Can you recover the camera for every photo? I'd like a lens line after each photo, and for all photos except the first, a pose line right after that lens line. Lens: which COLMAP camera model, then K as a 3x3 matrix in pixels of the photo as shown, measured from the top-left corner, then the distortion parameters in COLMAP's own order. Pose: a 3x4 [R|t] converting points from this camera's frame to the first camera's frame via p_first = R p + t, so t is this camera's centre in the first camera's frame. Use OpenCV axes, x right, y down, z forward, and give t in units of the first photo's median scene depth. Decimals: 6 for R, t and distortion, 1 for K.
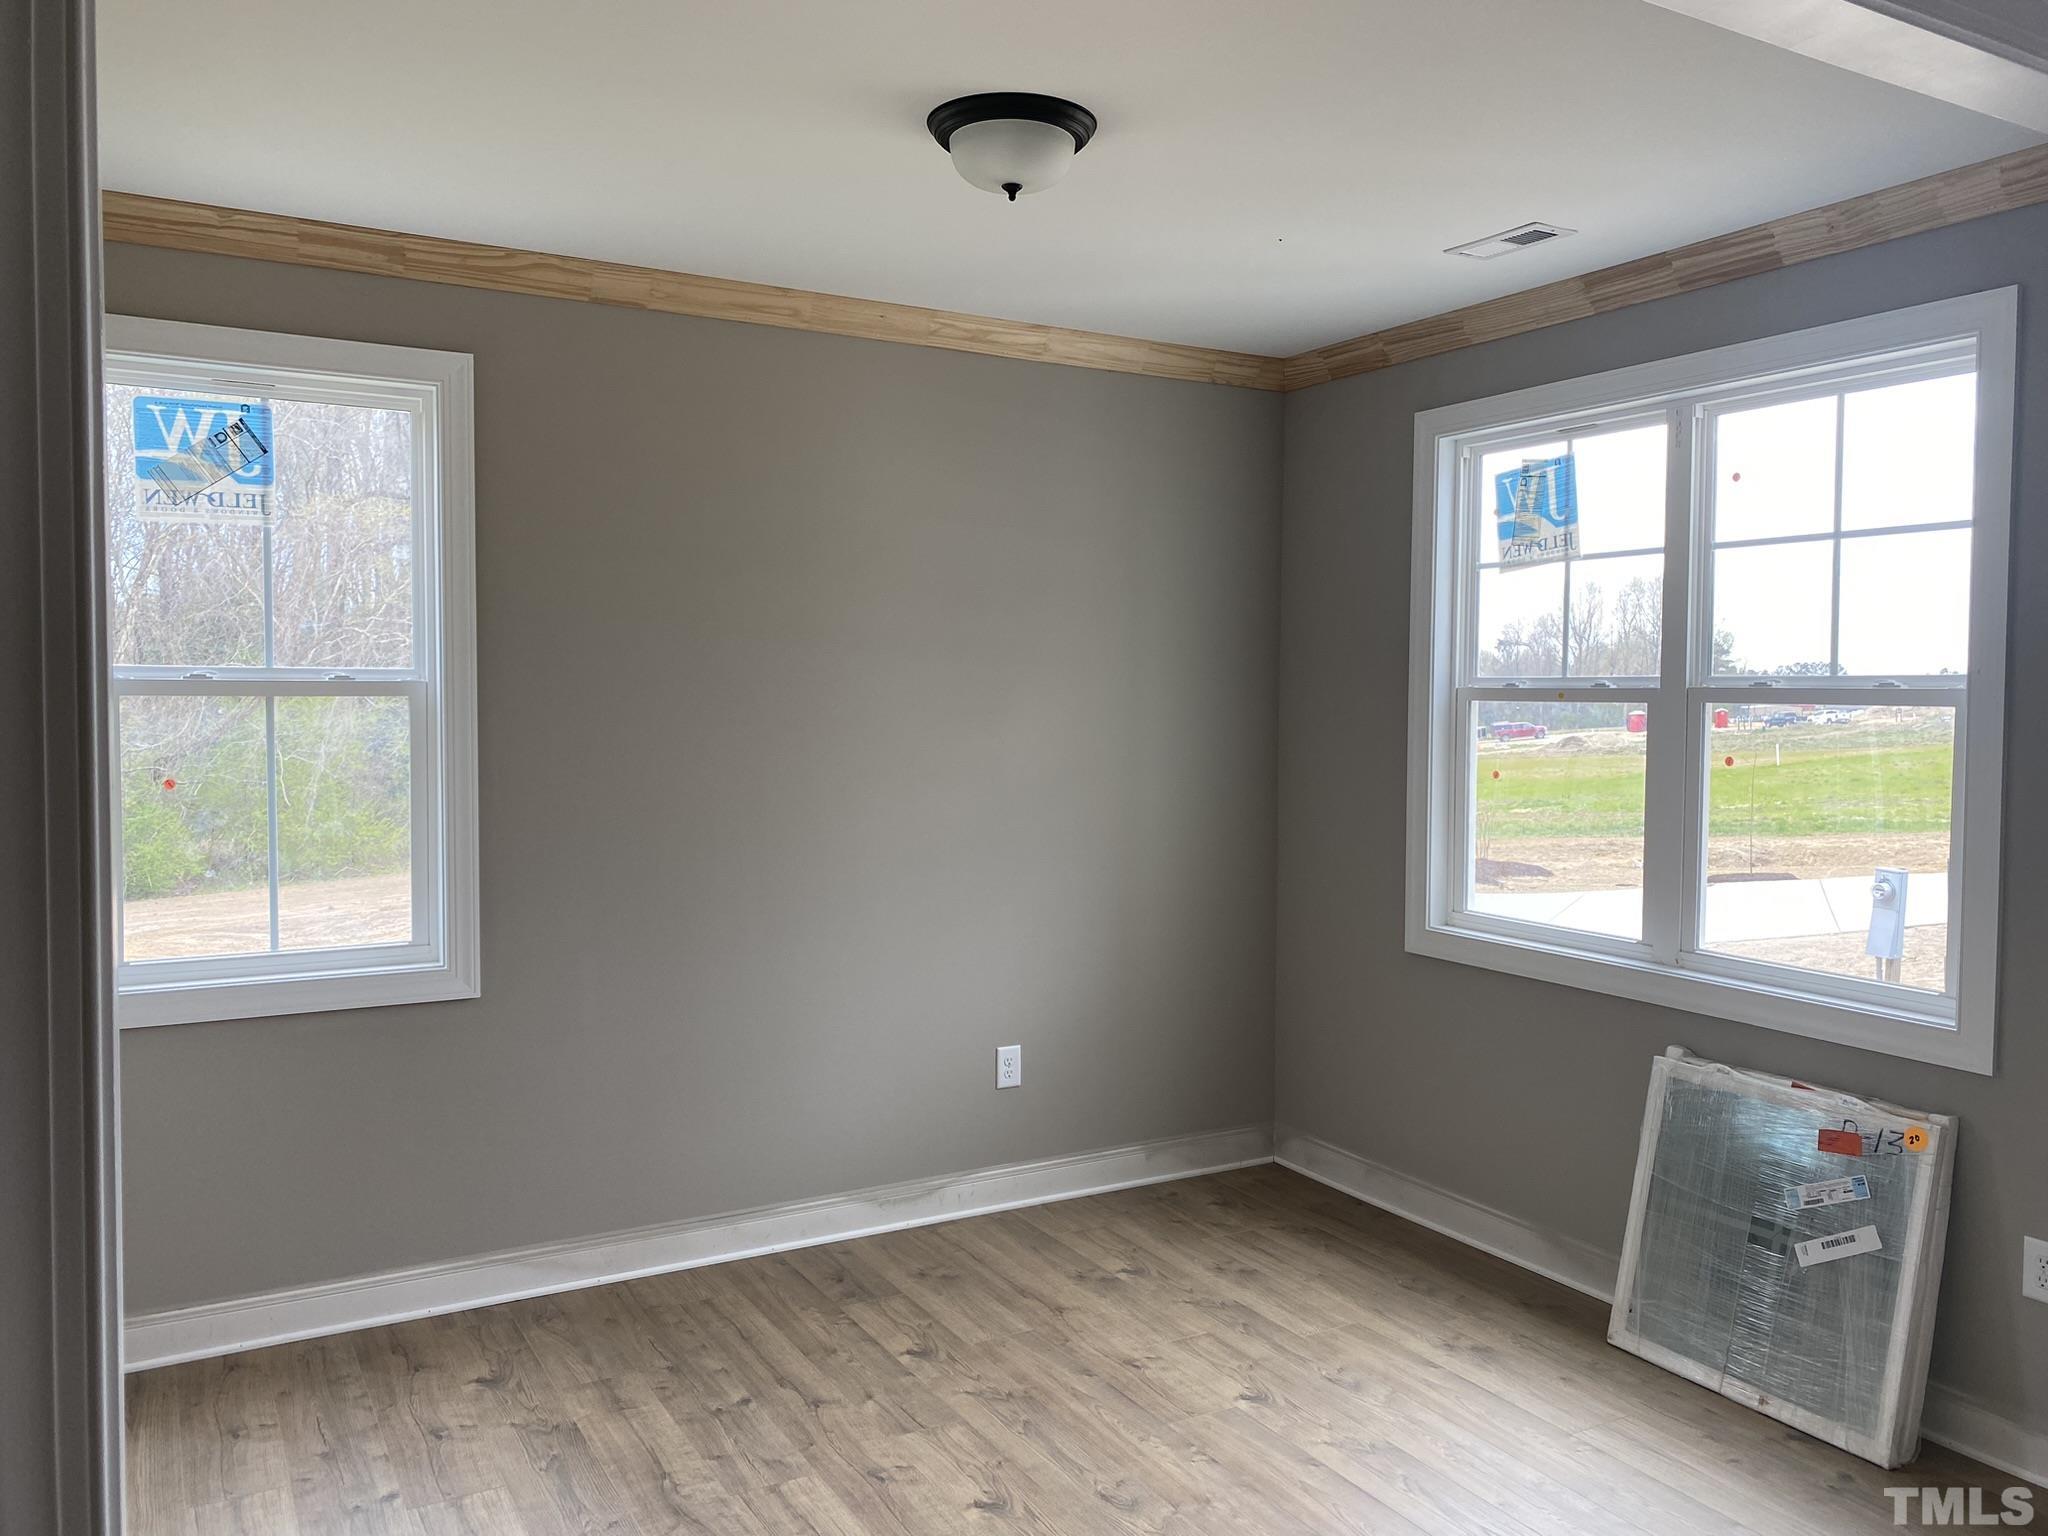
lens RADIAL K [[1567.6, 0, 1025.1], [0, 1567.6, 750.4], [0, 0, 1]] dist [0.035951, -0.039214]
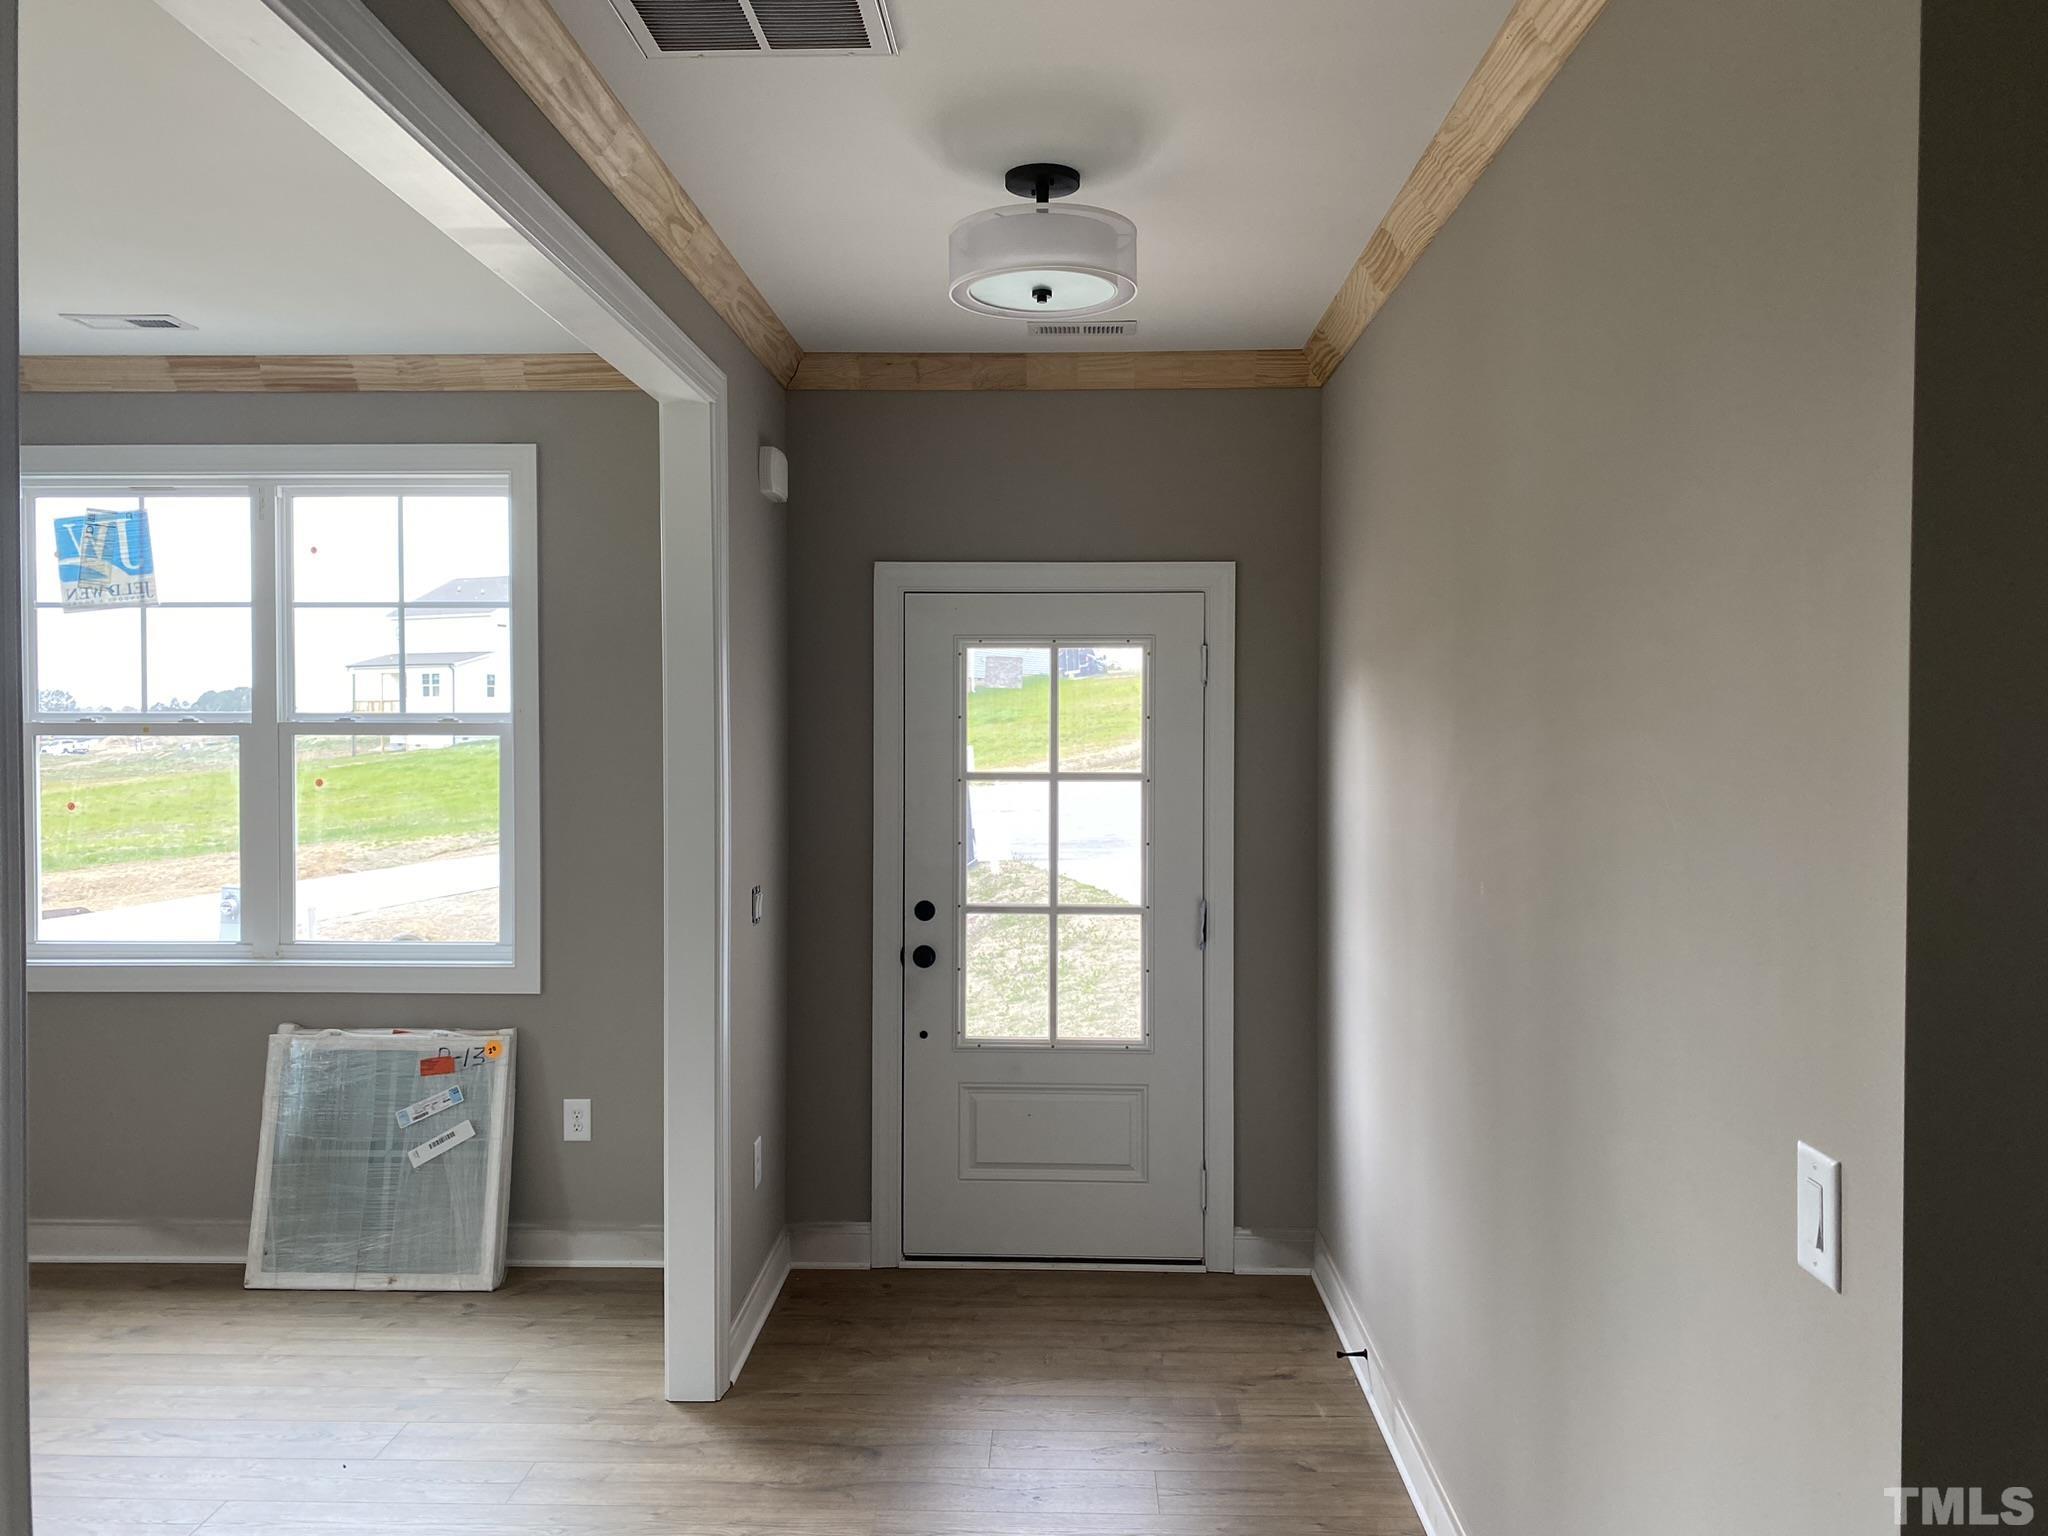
lens RADIAL K [[1567.6, 0, 1025.1], [0, 1567.6, 750.4], [0, 0, 1]] dist [0.035951, -0.039214]
pose [[0.521904, -0.021984, 0.852721, -0.319350], [0.037533, 0.999291, 0.002791, -0.001054], [-0.852178, 0.030549, 0.522359, -0.107804]]
